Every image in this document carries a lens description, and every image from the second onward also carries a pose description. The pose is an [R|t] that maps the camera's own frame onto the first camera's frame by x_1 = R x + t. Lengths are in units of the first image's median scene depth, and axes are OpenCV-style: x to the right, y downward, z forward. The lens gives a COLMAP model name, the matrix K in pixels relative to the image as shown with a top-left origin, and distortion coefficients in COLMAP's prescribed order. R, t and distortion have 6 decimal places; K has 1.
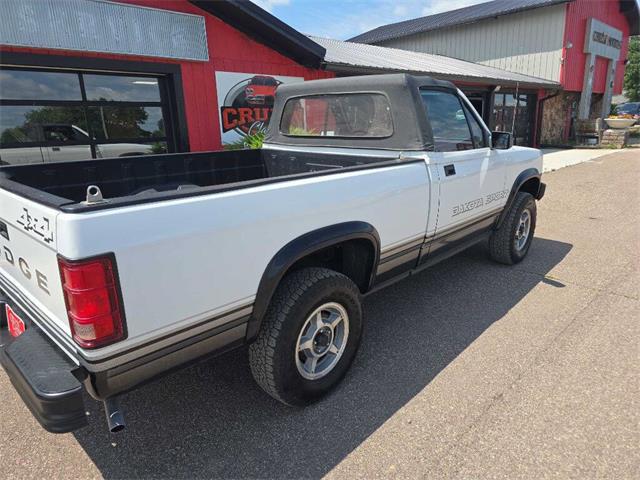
lens RADIAL K [[433.5, 0, 317.4], [0, 433.5, 241.3], [0, 0, 1]] dist [0.051023, -0.051946]
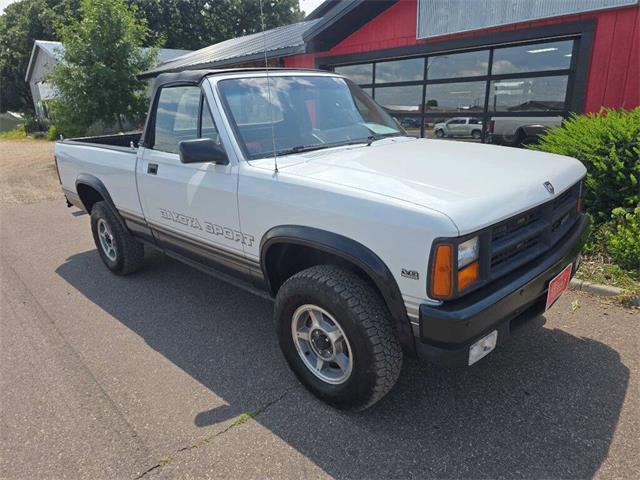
lens RADIAL K [[436.5, 0, 322.5], [0, 436.5, 239.1], [0, 0, 1]] dist [0.042112, -0.038503]
pose [[-0.040696, 0.322986, -0.945529, 1.545504], [-0.230442, 0.917767, 0.323421, -0.515042], [0.972235, 0.231051, 0.037080, 1.631621]]
